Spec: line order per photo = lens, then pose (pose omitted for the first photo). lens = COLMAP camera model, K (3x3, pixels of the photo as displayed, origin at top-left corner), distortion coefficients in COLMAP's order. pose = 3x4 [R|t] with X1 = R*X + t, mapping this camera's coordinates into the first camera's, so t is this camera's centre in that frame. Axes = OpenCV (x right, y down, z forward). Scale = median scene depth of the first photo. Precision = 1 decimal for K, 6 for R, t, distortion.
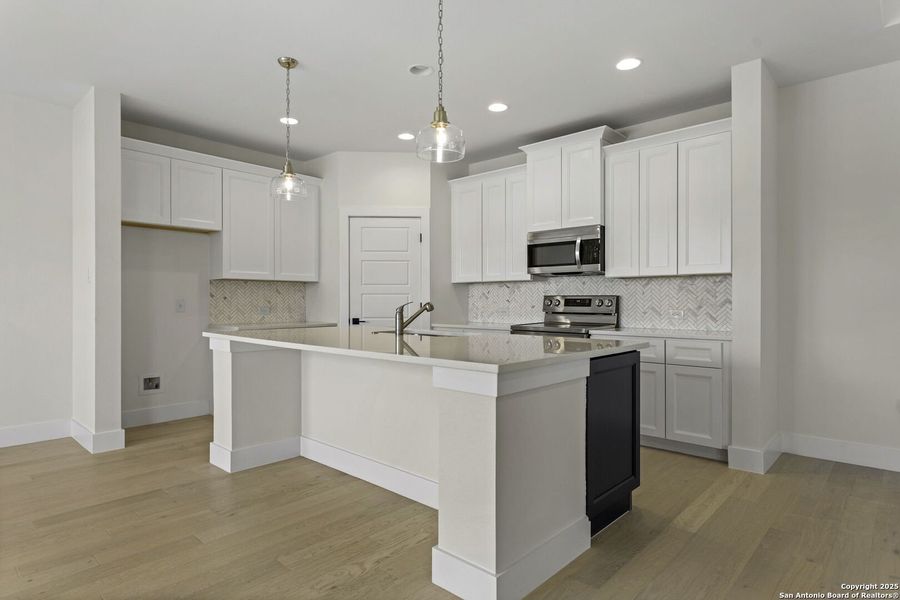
lens RADIAL K [[512.3, 0, 450.8], [0, 512.3, 299.8], [0, 0, 1]] dist [-0.004559, -0.001089]
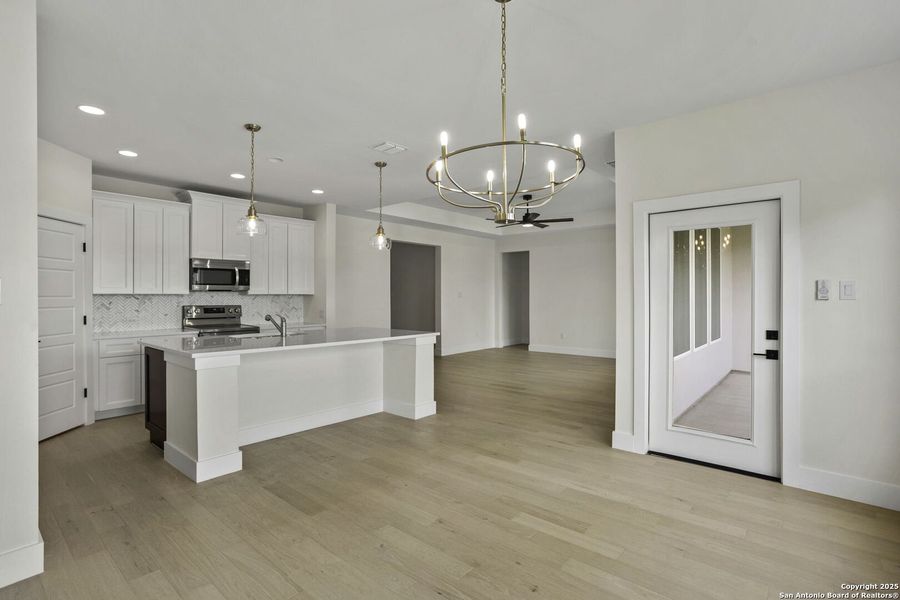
lens RADIAL K [[444.4, 0, 446.7], [0, 444.4, 298.0], [0, 0, 1]] dist [-0.002840, -0.000165]
pose [[-0.035114, -0.002387, 0.999380, -1.006592], [-0.002659, 0.999994, 0.002295, -0.034488], [-0.999380, -0.002576, -0.035120, 0.402198]]
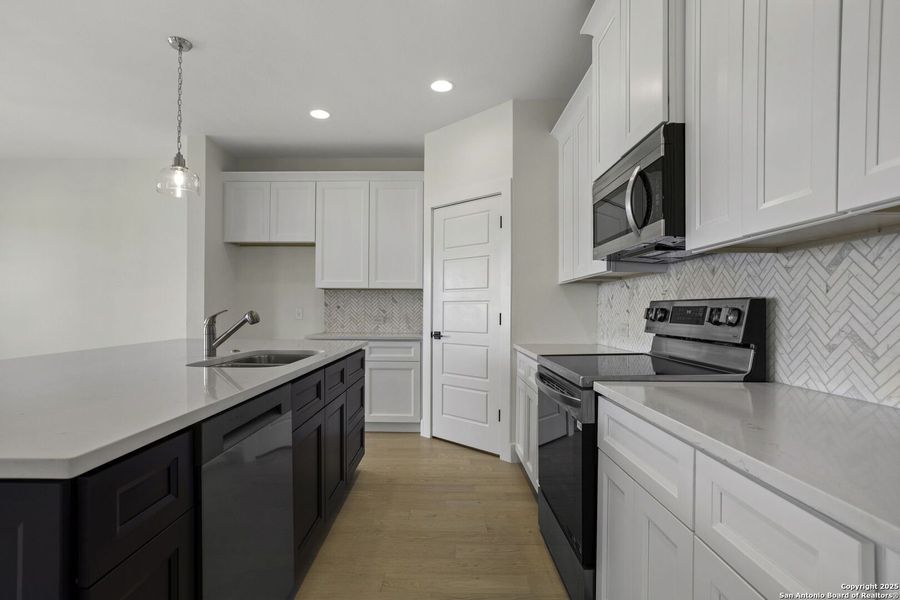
lens RADIAL K [[456.3, 0, 434.3], [0, 456.3, 311.9], [0, 0, 1]] dist [-0.020381, -0.000073]
pose [[0.652648, 0.005767, -0.757639, 0.405237], [-0.004657, 0.999983, 0.003600, 0.001987], [0.757647, 0.001179, 0.652664, 0.576848]]
